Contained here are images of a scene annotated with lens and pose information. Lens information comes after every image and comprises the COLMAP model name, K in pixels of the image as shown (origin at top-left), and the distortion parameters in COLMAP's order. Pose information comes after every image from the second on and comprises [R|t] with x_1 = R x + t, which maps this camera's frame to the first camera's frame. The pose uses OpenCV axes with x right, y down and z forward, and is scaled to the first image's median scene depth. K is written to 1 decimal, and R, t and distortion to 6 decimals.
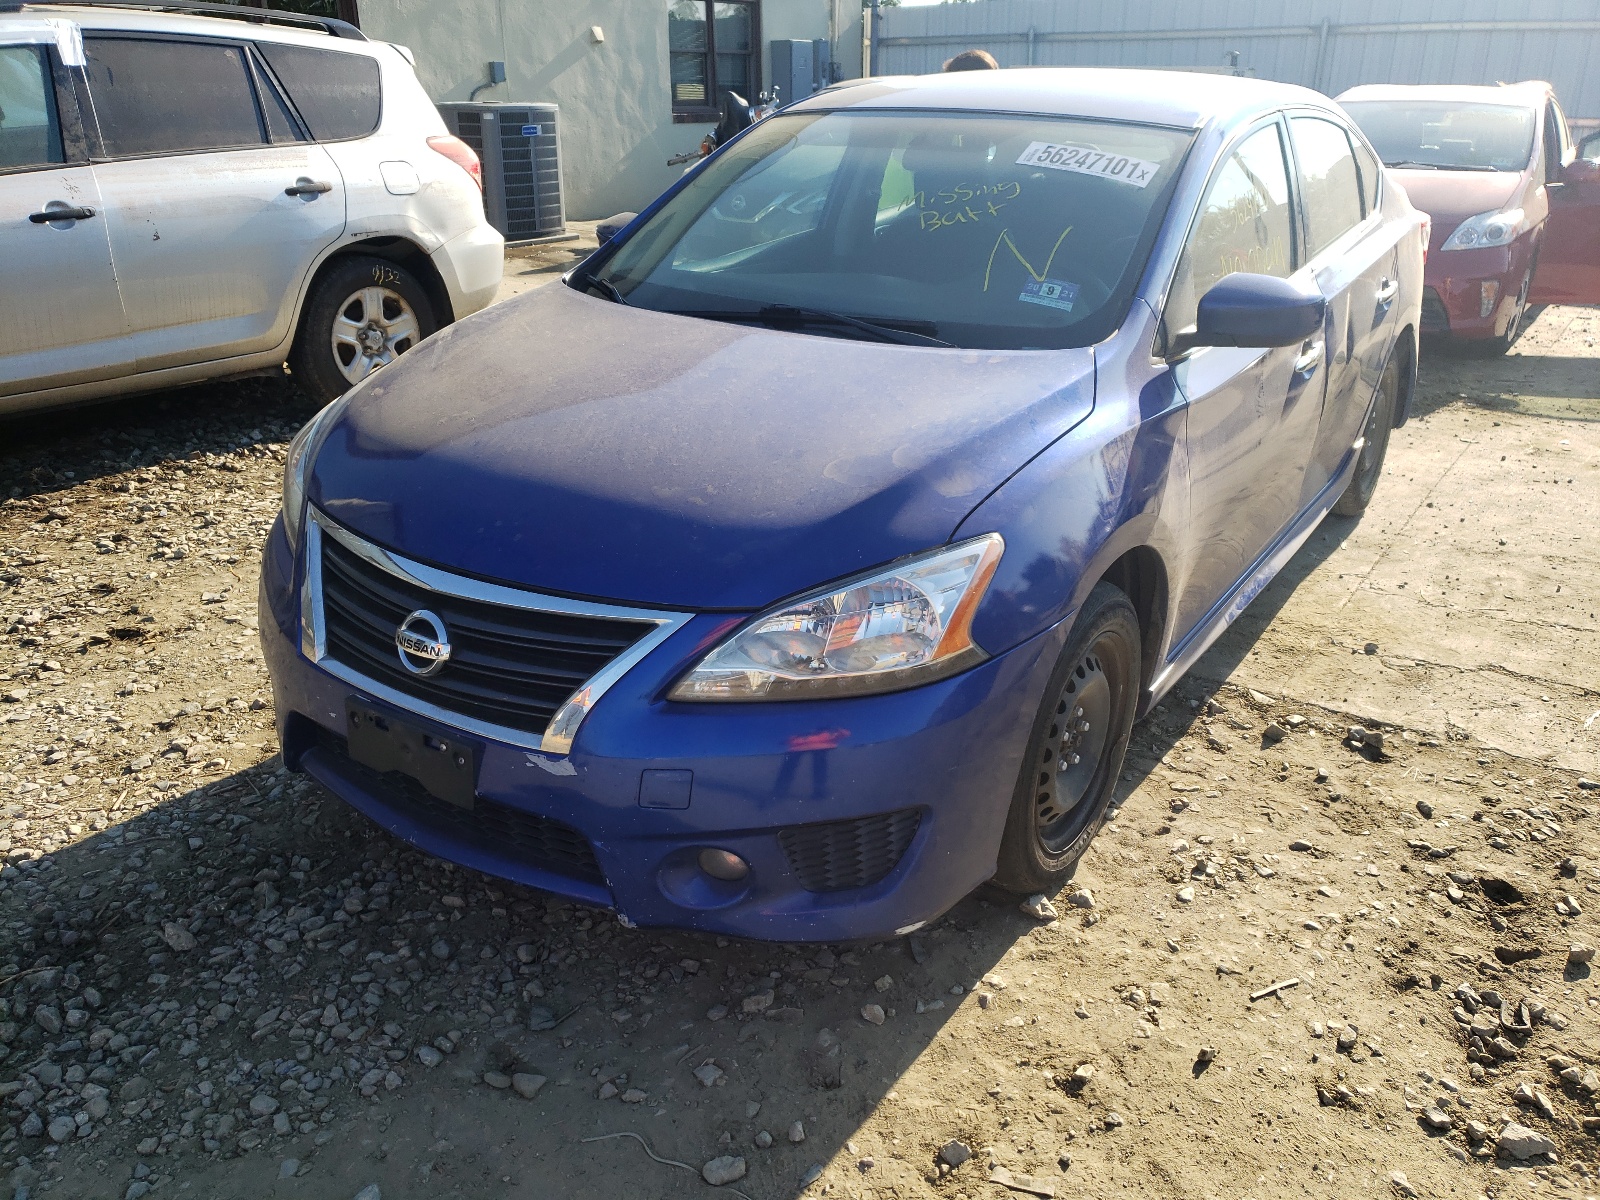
lens RADIAL K [[1256.3, 0, 777.6], [0, 1256.3, 598.1], [0, 0, 1]] dist [-0.002983, 0.065880]
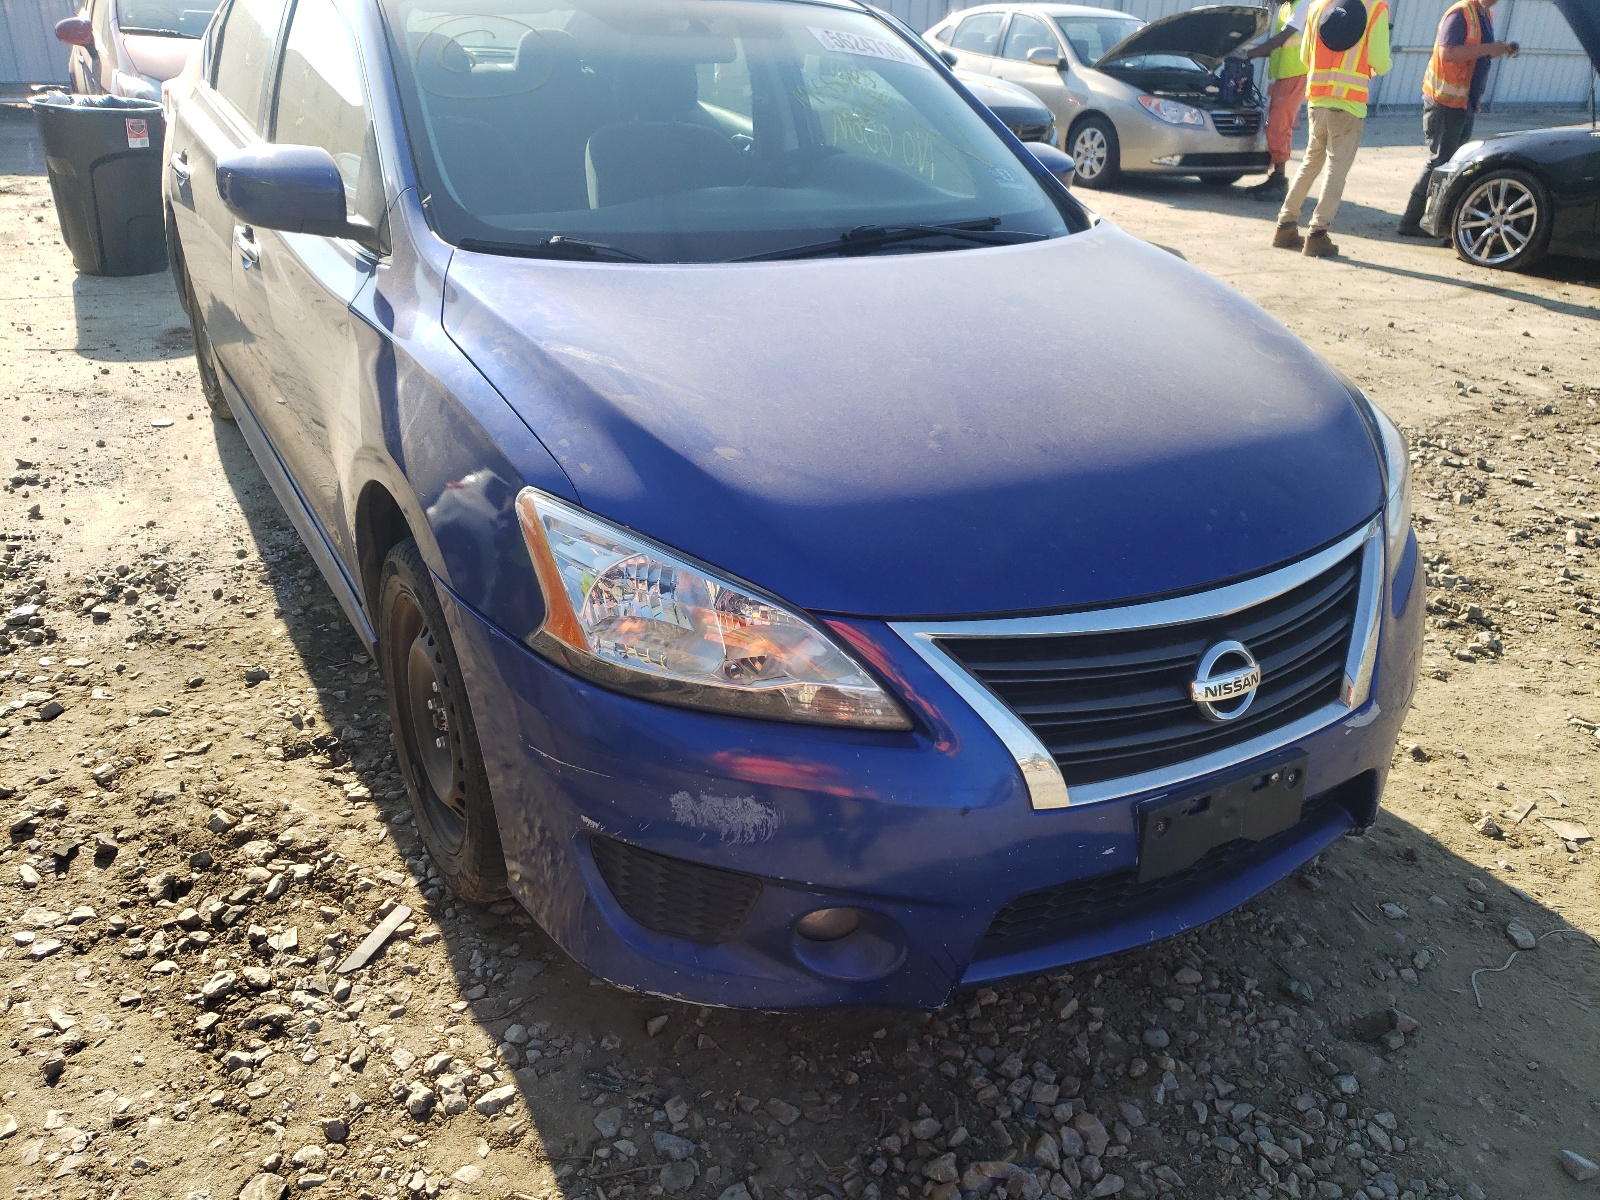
lens RADIAL K [[1256.3, 0, 777.6], [0, 1256.3, 598.1], [0, 0, 1]] dist [-0.002983, 0.065880]
pose [[0.457344, -0.387708, 0.800324, -1.030219], [0.314441, 0.912325, 0.262278, -0.312788], [-0.831843, 0.131703, 0.539158, 0.787083]]
